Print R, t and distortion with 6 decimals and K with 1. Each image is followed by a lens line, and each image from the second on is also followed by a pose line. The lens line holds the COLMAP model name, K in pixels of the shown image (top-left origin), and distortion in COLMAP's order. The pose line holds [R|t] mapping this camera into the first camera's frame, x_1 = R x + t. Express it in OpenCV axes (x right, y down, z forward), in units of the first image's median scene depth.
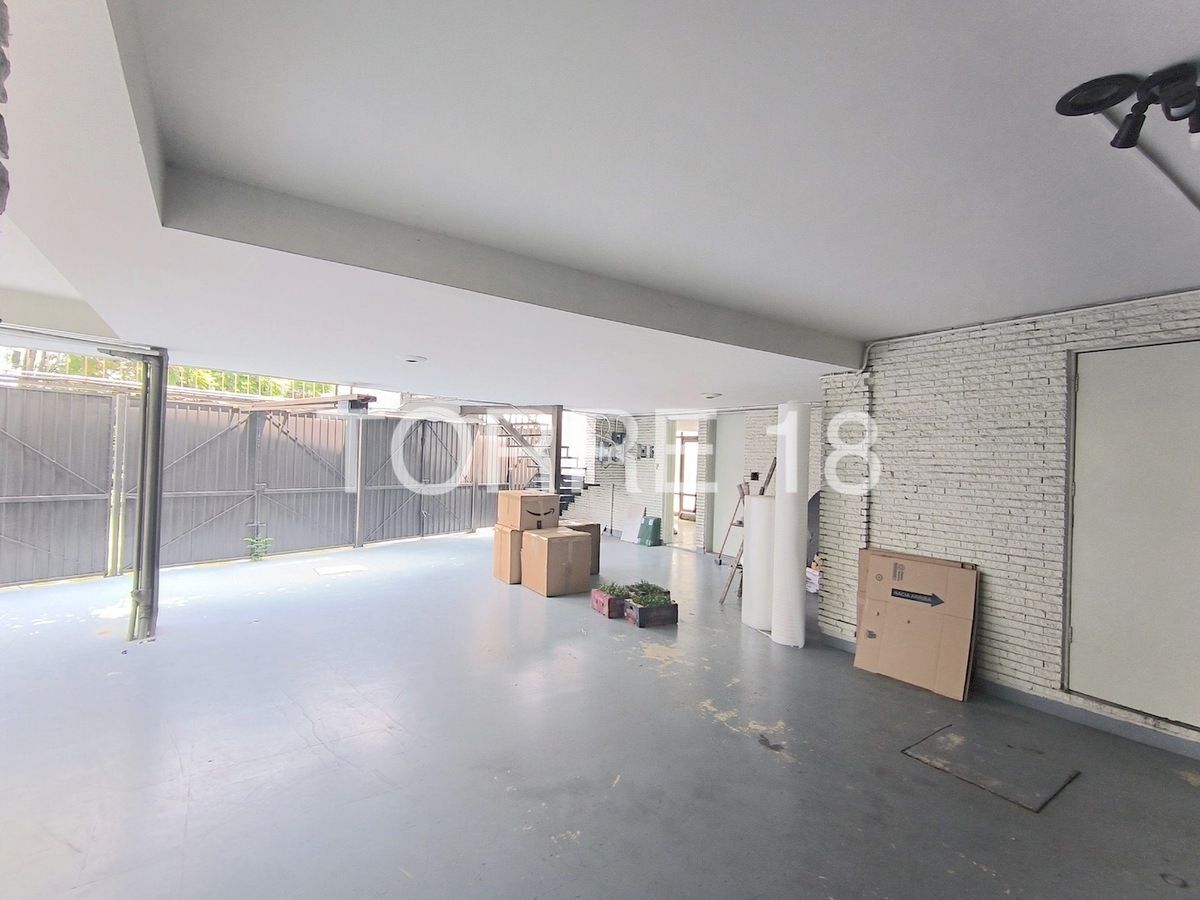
lens RADIAL K [[553.3, 0, 595.2], [0, 553.3, 446.7], [0, 0, 1]] dist [0.003464, -0.004650]
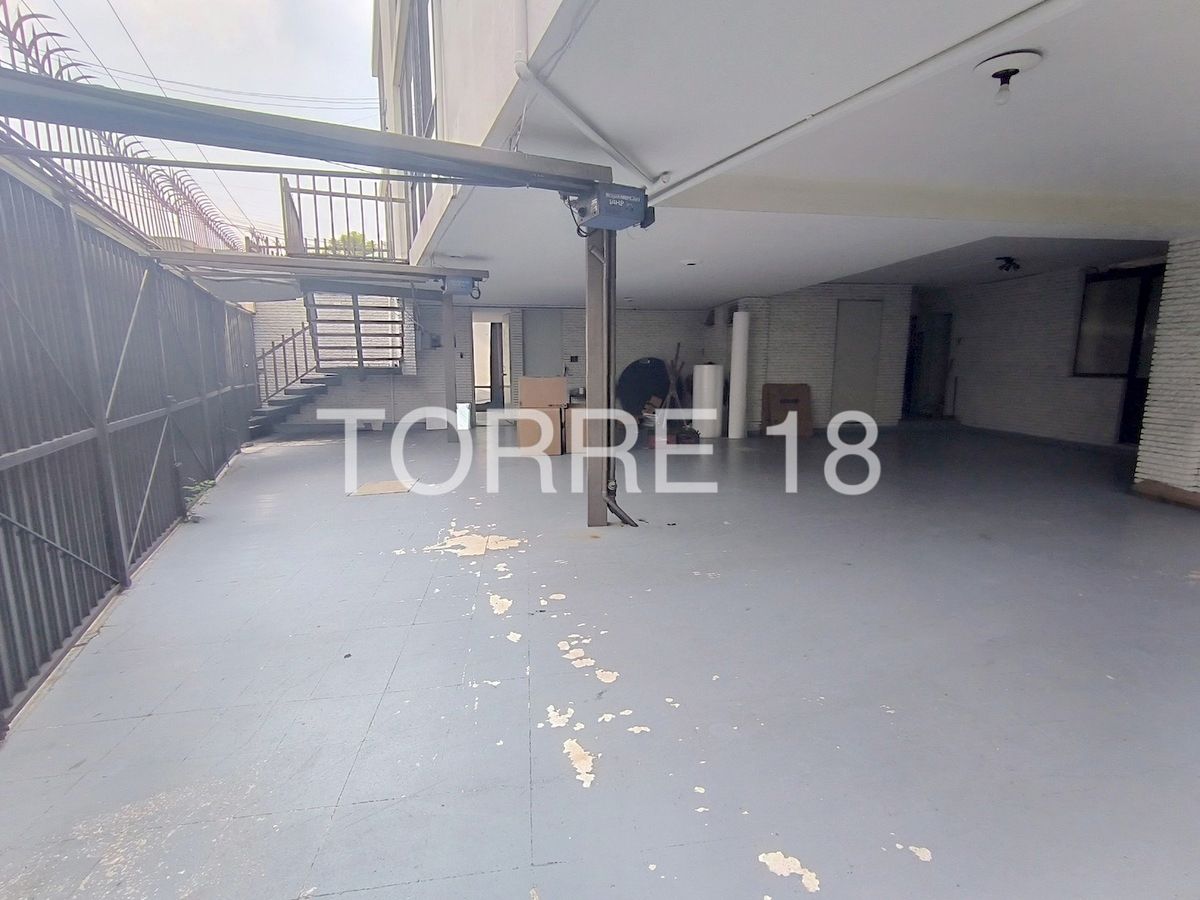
lens RADIAL K [[553.3, 0, 595.2], [0, 553.3, 446.7], [0, 0, 1]] dist [0.003464, -0.004650]
pose [[0.481207, -0.171529, 0.859661, -1.947038], [0.005760, 0.981267, 0.192568, 0.008129], [-0.876588, -0.087714, 0.473181, 0.638829]]
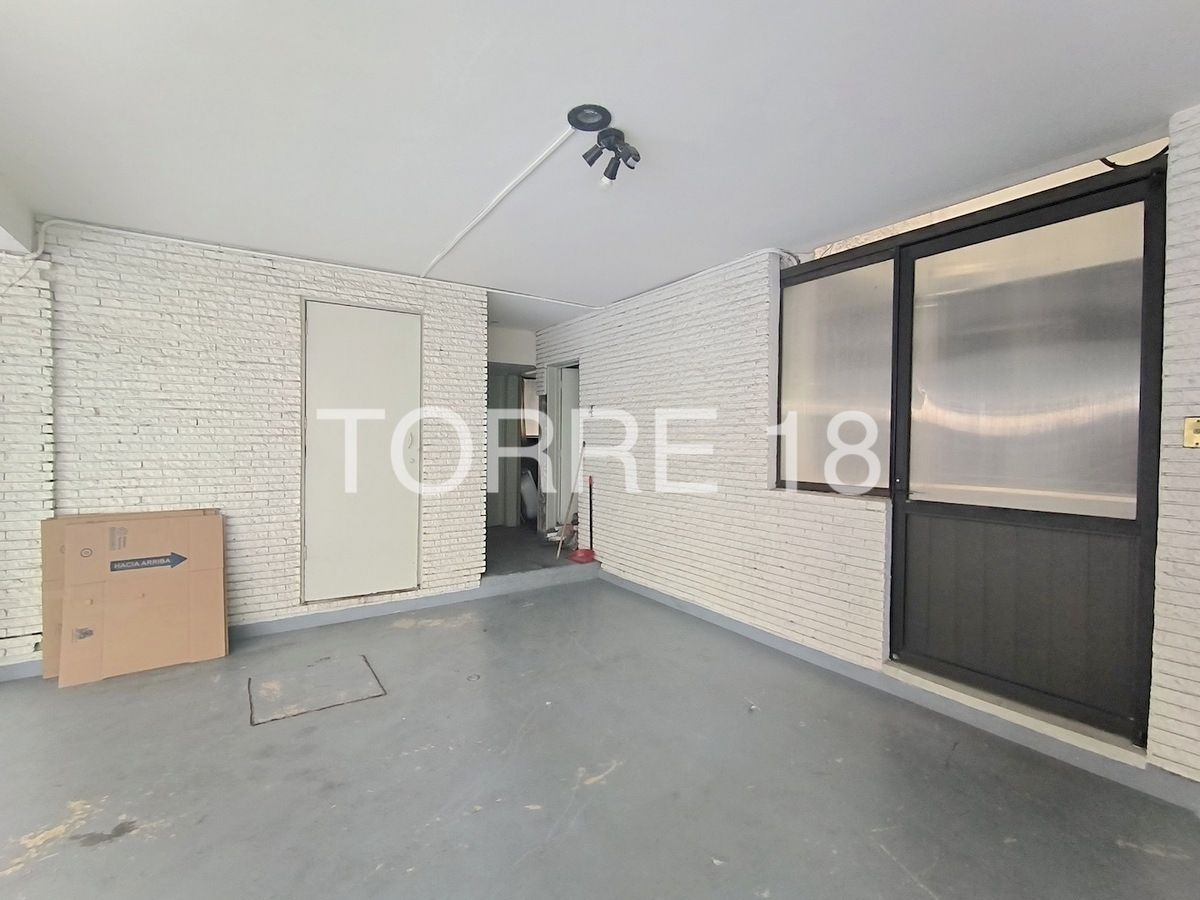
lens RADIAL K [[543.0, 0, 601.0], [0, 543.0, 444.9], [0, 0, 1]] dist [0.002070, 0.001145]
pose [[0.029956, -0.046641, 0.998462, -0.194987], [-0.022765, 0.998620, 0.047332, 0.051160], [-0.999292, -0.024148, 0.028853, 0.346960]]
